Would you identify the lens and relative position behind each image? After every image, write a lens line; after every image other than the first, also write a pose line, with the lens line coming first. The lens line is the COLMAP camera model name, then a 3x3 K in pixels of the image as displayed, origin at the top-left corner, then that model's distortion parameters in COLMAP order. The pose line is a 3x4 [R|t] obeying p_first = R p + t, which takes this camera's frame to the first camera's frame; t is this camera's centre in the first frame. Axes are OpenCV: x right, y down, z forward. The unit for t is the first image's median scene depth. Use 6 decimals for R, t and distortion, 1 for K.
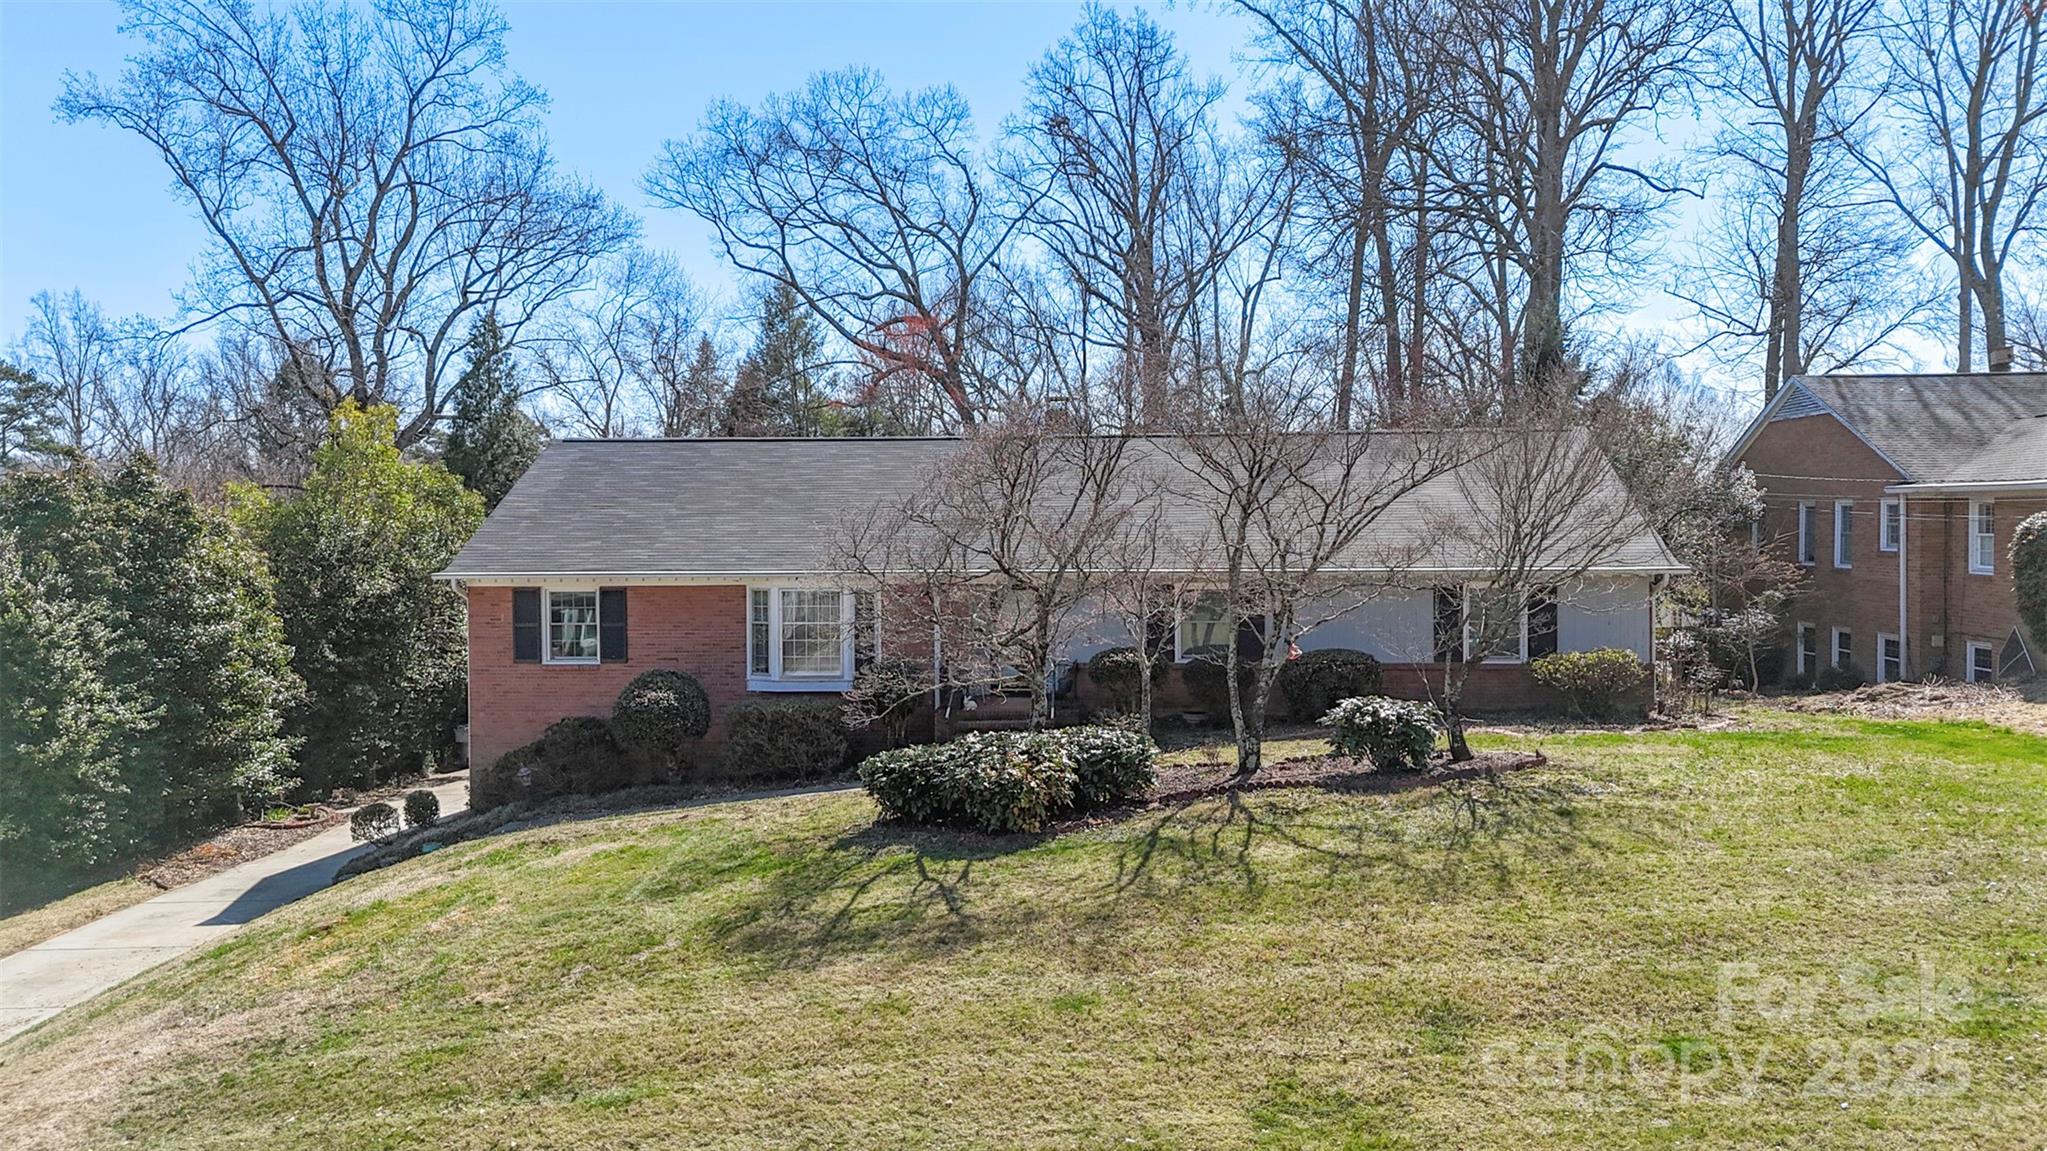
lens RADIAL K [[1480.1, 0, 1020.9], [0, 1480.1, 594.4], [0, 0, 1]] dist [0.028955, -0.018982]
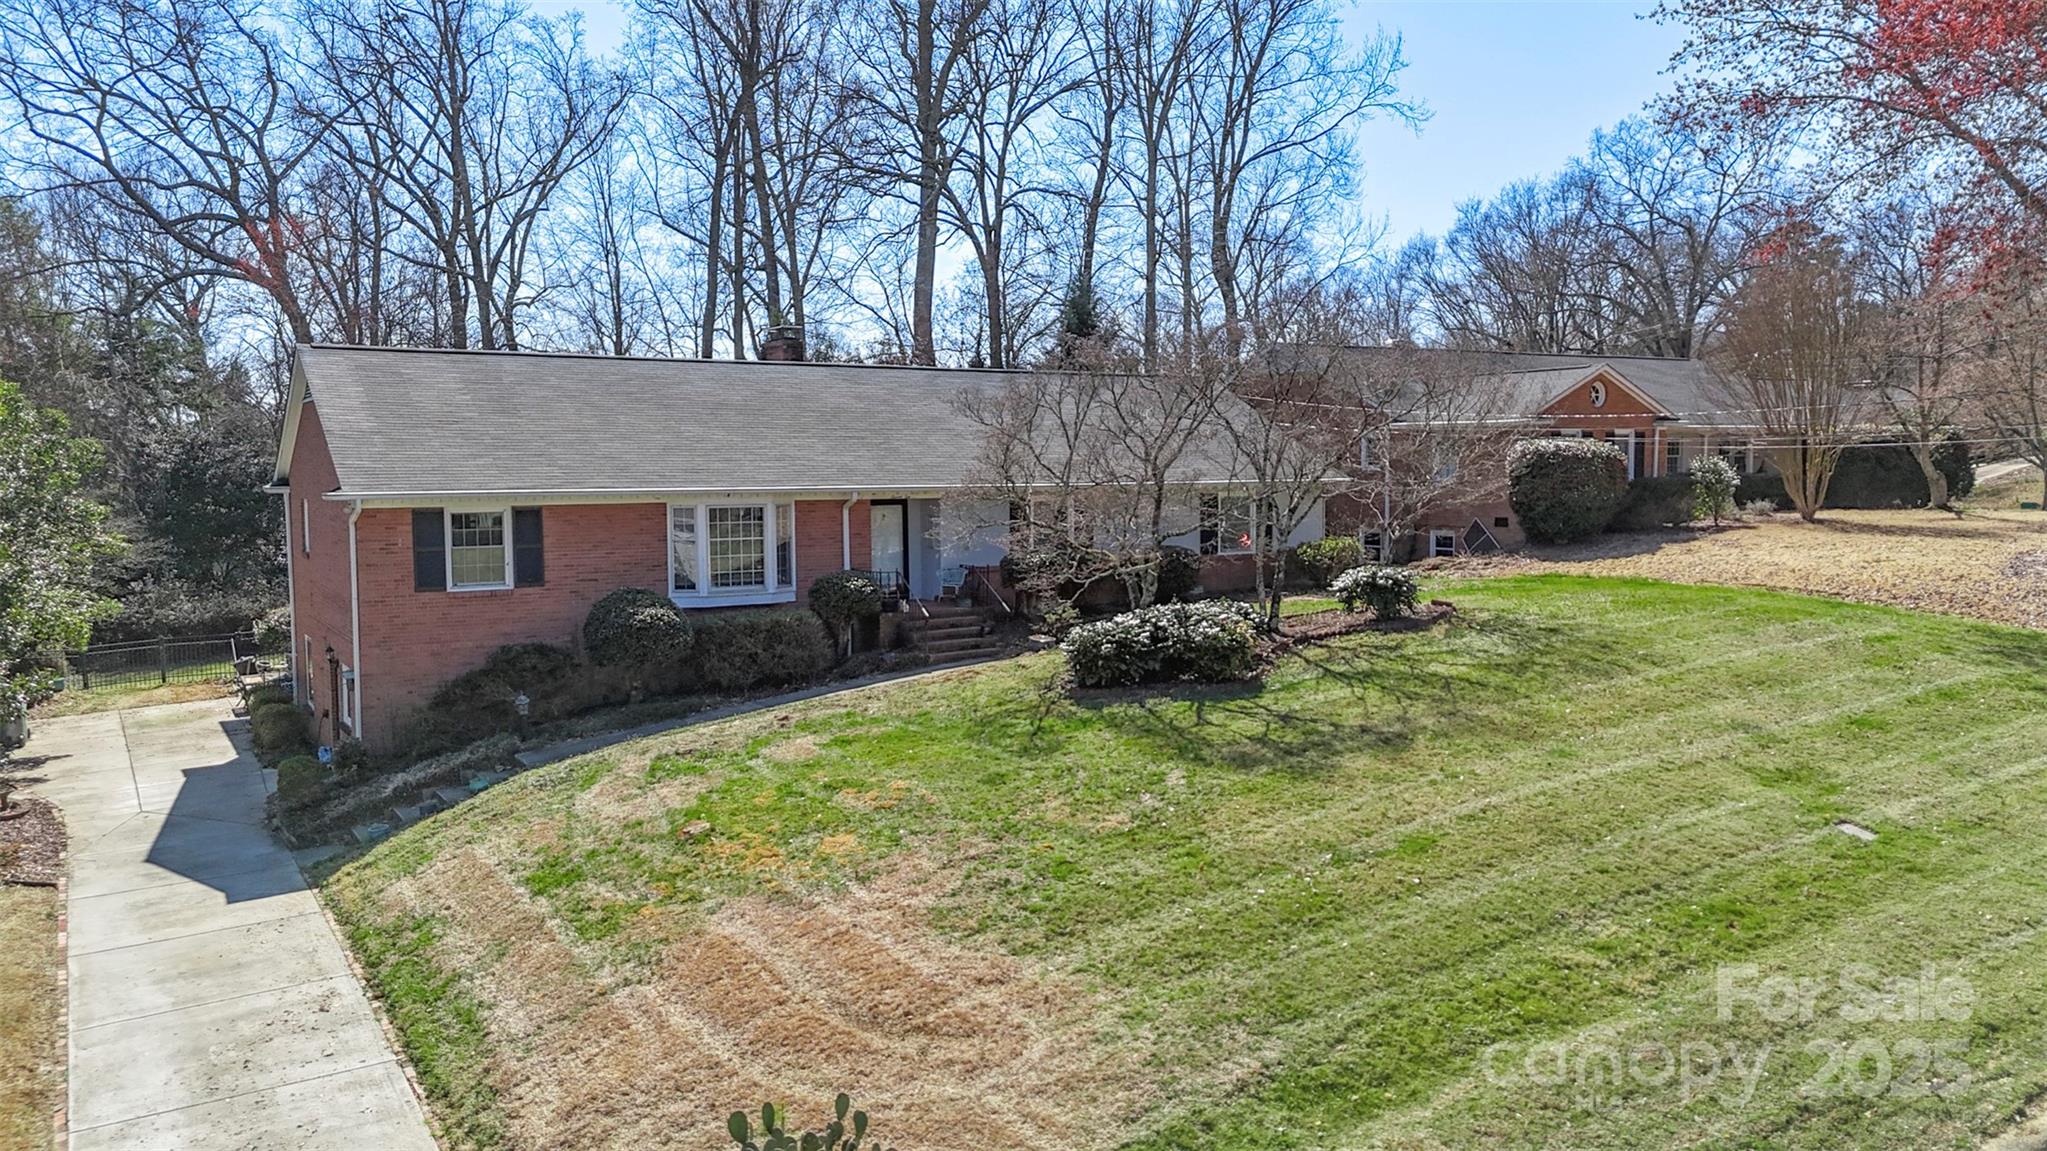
lens RADIAL K [[1480.1, 0, 1024.8], [0, 1480.1, 568.8], [0, 0, 1]] dist [0.028955, -0.018982]
pose [[0.808895, -0.039060, 0.586654, -0.925132], [0.027518, 0.999212, 0.028587, 0.026239], [-0.587308, -0.006980, 0.809333, 0.081556]]
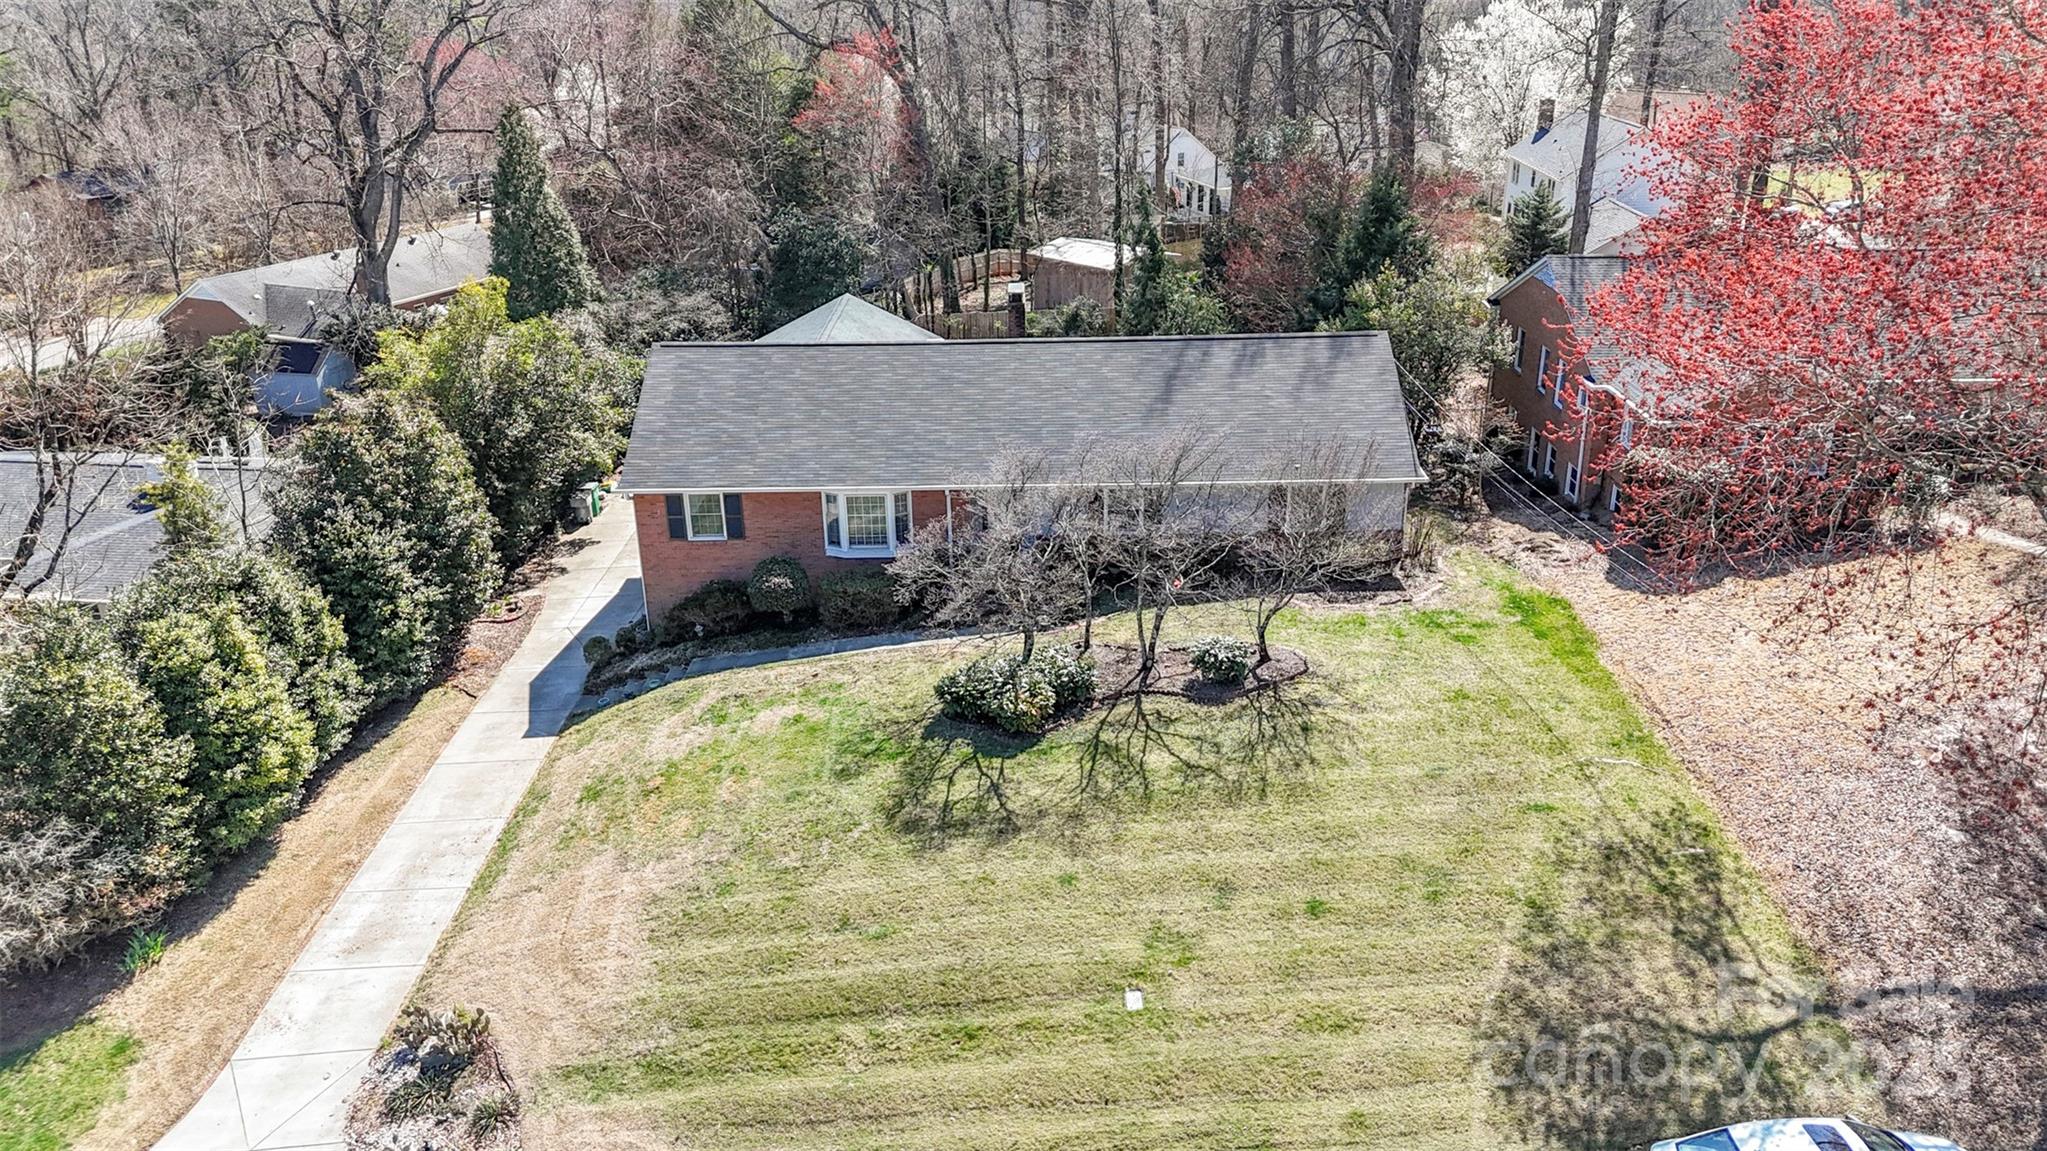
lens RADIAL K [[1480.1, 0, 1011.5], [0, 1480.1, 560.8], [0, 0, 1]] dist [0.028955, -0.018982]
pose [[0.998122, -0.035026, 0.050251, -0.111441], [0.015782, 0.939734, 0.341541, -0.724513], [-0.059185, -0.340106, 0.938523, -0.731651]]
